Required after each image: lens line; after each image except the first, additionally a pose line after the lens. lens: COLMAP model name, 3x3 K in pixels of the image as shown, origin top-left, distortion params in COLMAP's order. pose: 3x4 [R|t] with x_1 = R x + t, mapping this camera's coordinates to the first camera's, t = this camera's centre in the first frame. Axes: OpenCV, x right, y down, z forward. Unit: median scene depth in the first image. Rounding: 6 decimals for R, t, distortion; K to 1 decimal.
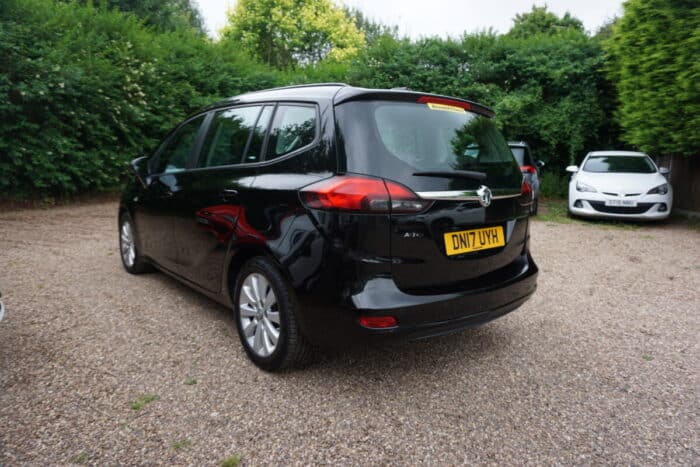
lens RADIAL K [[472.7, 0, 350.0], [0, 472.7, 232.4], [0, 0, 1]] dist [-0.031261, 0.029572]
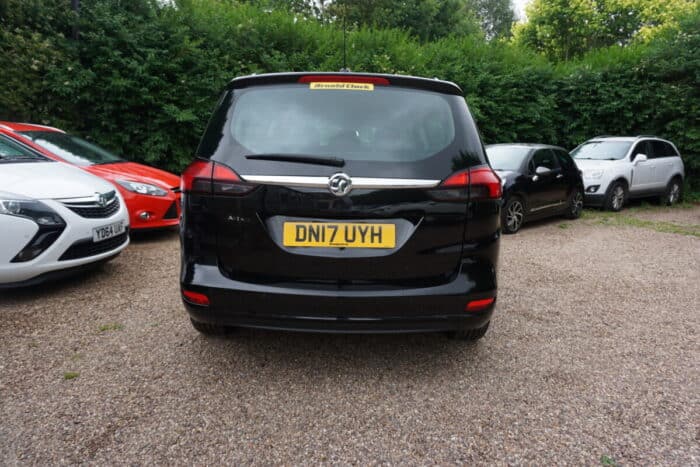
lens RADIAL K [[472.7, 0, 349.6], [0, 472.7, 233.9], [0, 0, 1]] dist [-0.031261, 0.029572]
pose [[0.769409, 0.095366, -0.631598, 0.807461], [-0.099412, 0.994621, 0.029076, -0.012888], [0.630973, 0.040417, 0.774751, 0.331528]]
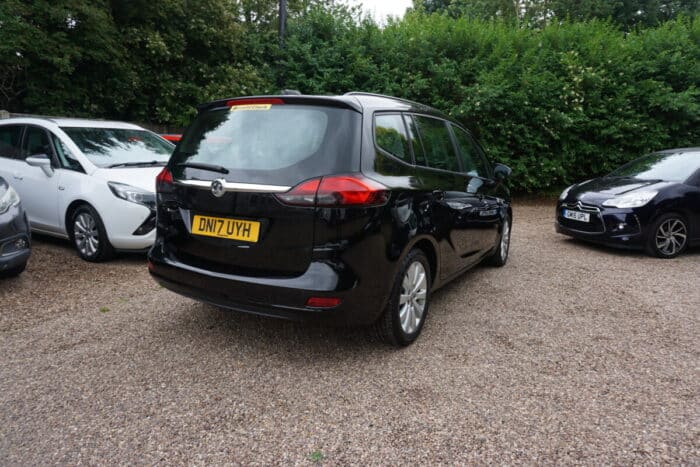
lens RADIAL K [[472.7, 0, 351.8], [0, 472.7, 231.9], [0, 0, 1]] dist [-0.031261, 0.029572]
pose [[0.348428, 0.135144, -0.927542, 1.334393], [-0.156233, 0.984082, 0.084694, -0.109392], [0.924224, 0.115403, 0.363996, 0.854756]]
